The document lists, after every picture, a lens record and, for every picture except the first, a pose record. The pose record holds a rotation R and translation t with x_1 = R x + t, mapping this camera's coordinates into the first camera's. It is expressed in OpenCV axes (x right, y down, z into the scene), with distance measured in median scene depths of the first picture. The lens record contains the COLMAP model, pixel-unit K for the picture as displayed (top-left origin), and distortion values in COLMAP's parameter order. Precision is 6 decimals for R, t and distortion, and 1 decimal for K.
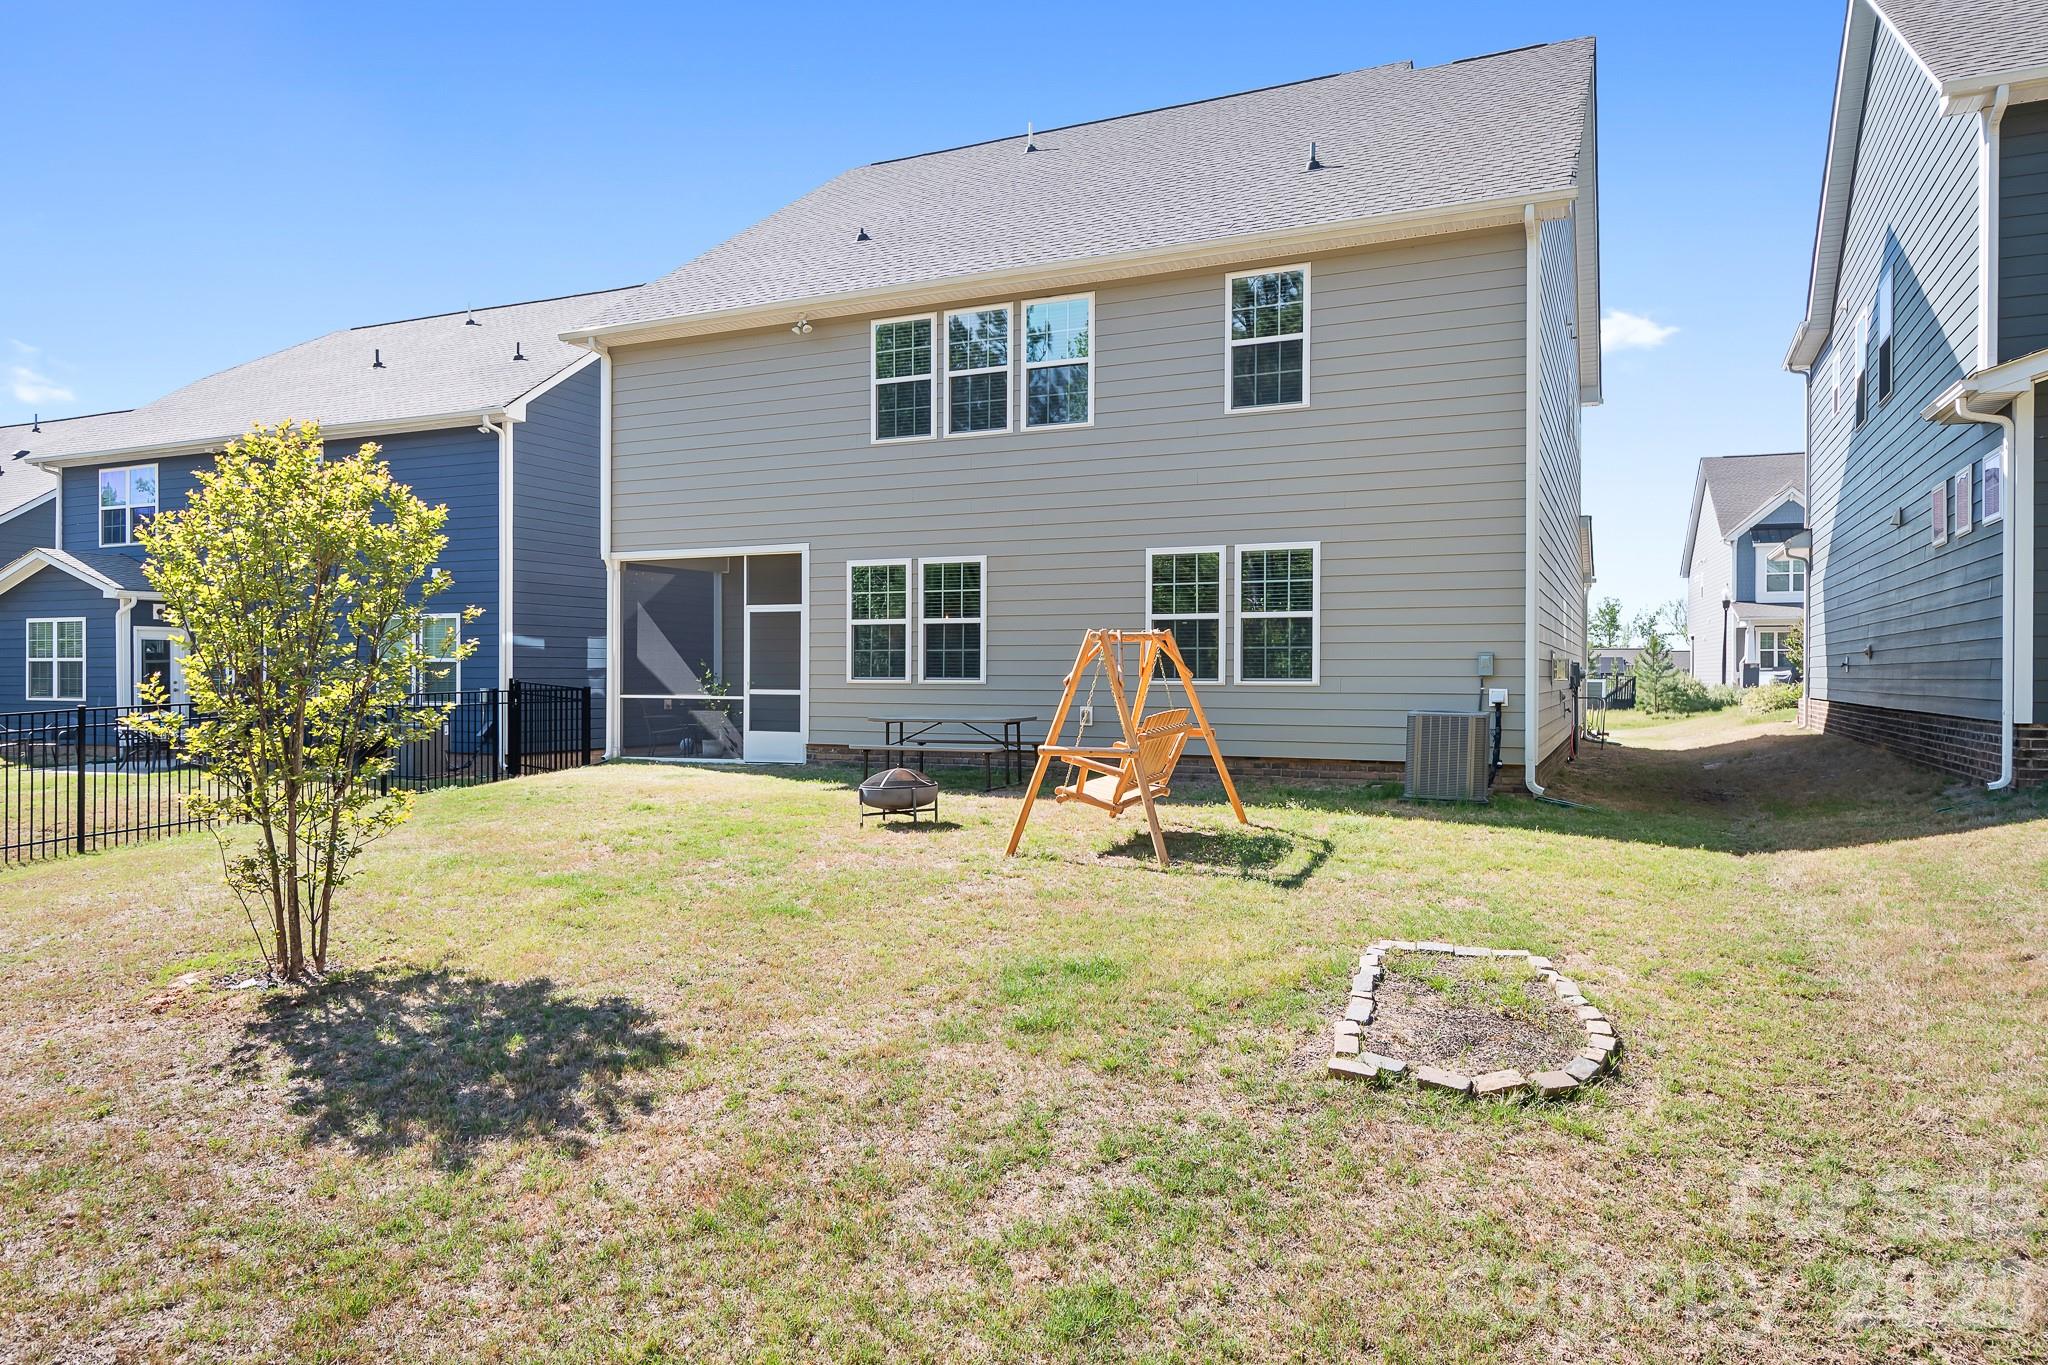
lens RADIAL K [[1274.8, 0, 1037.9], [0, 1274.8, 677.6], [0, 0, 1]] dist [0.001223, -0.003666]
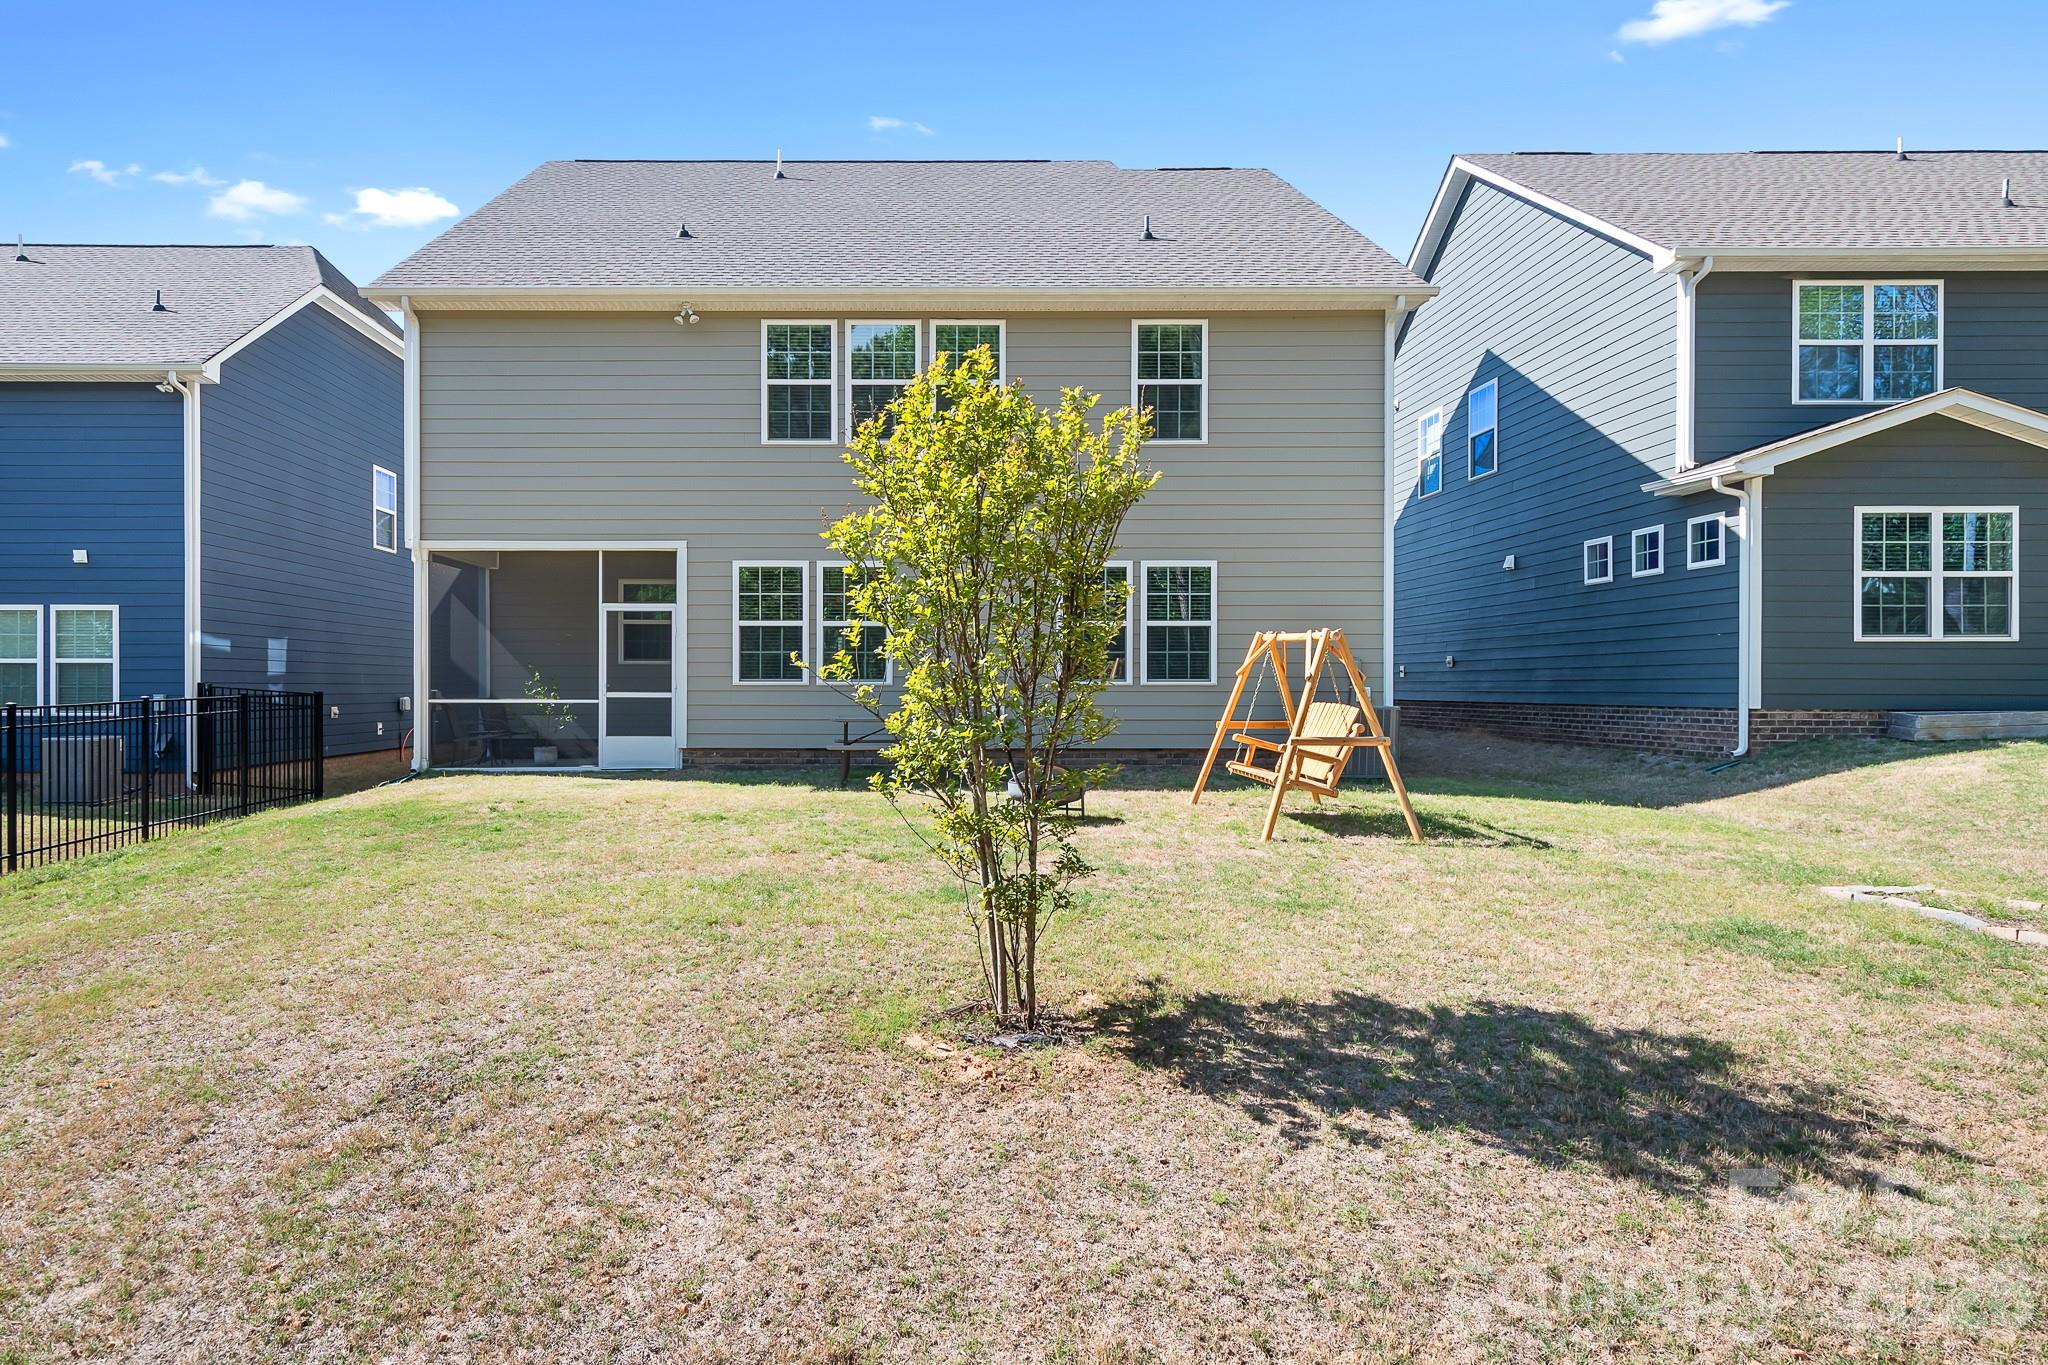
lens RADIAL K [[1102.5, 0, 1011.1], [0, 1102.5, 678.3], [0, 0, 1]] dist [0.002889, -0.001573]
pose [[0.910311, -0.003271, 0.413912, -0.313214], [0.003349, 0.999994, 0.000538, -0.000861], [-0.413911, 0.000897, 0.910317, 0.141018]]
